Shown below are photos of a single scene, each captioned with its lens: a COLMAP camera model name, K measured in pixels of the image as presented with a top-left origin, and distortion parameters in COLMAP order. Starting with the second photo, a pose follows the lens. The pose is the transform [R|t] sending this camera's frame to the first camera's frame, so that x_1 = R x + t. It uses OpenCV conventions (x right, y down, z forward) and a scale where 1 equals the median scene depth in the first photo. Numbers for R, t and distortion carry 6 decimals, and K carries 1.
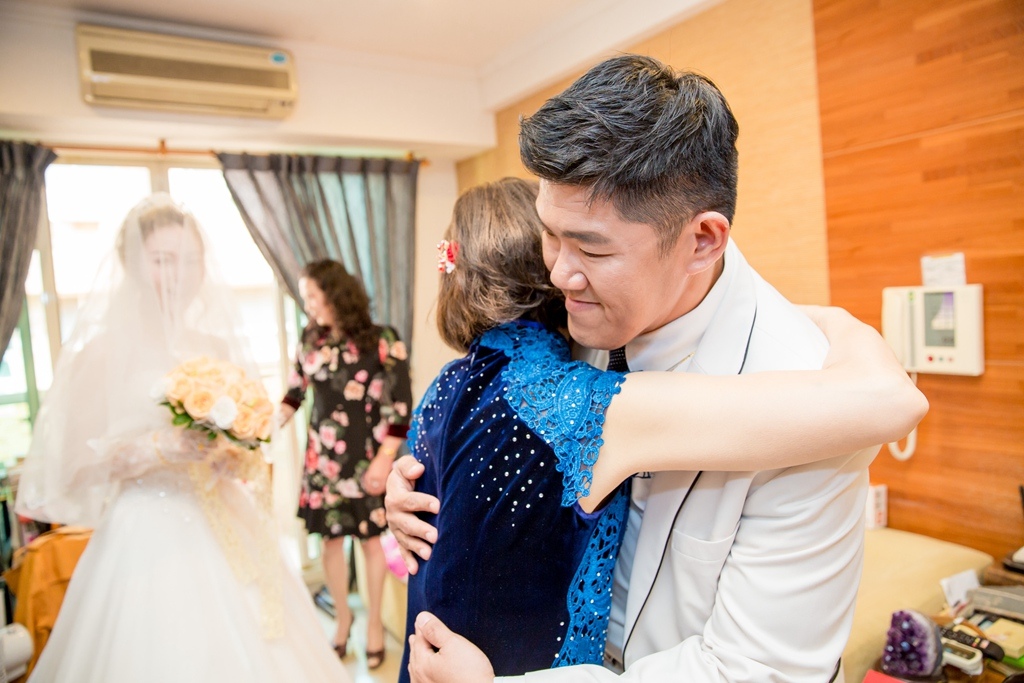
lens RADIAL K [[679.4, 0, 512.0], [0, 679.4, 341.5], [0, 0, 1]] dist [-0.078179, 0.074503]
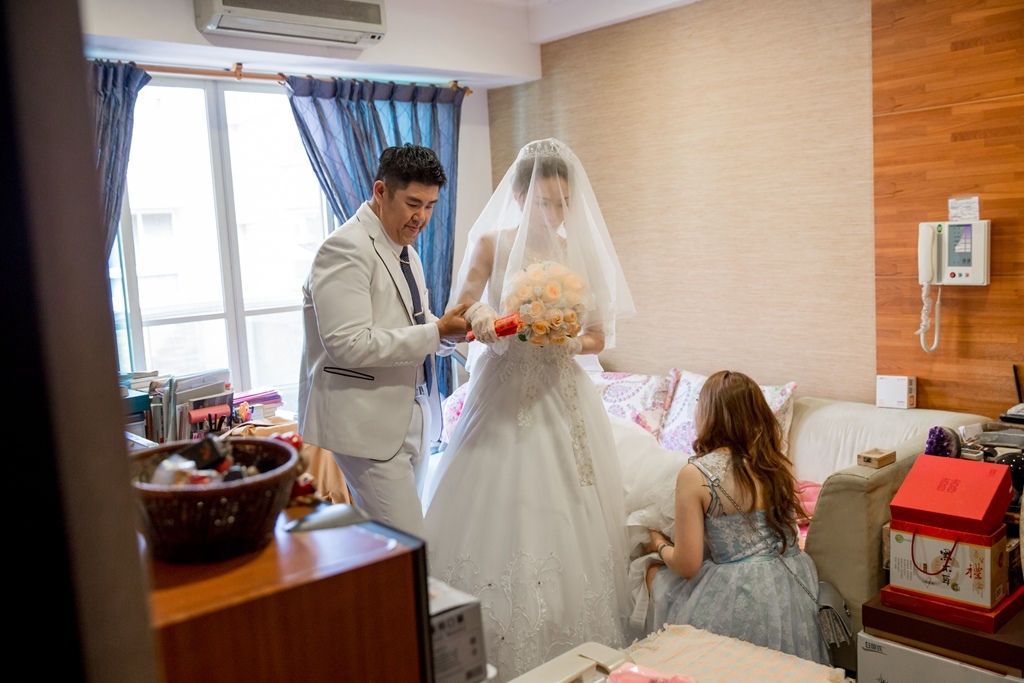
lens RADIAL K [[967.0, 0, 512.0], [0, 967.0, 341.5], [0, 0, 1]] dist [-0.000802, 0.206708]
pose [[0.987817, -0.000949, 0.155620, -0.489086], [-0.004637, 0.999358, 0.035526, 0.082780], [-0.155554, -0.035815, 0.987178, -0.710903]]
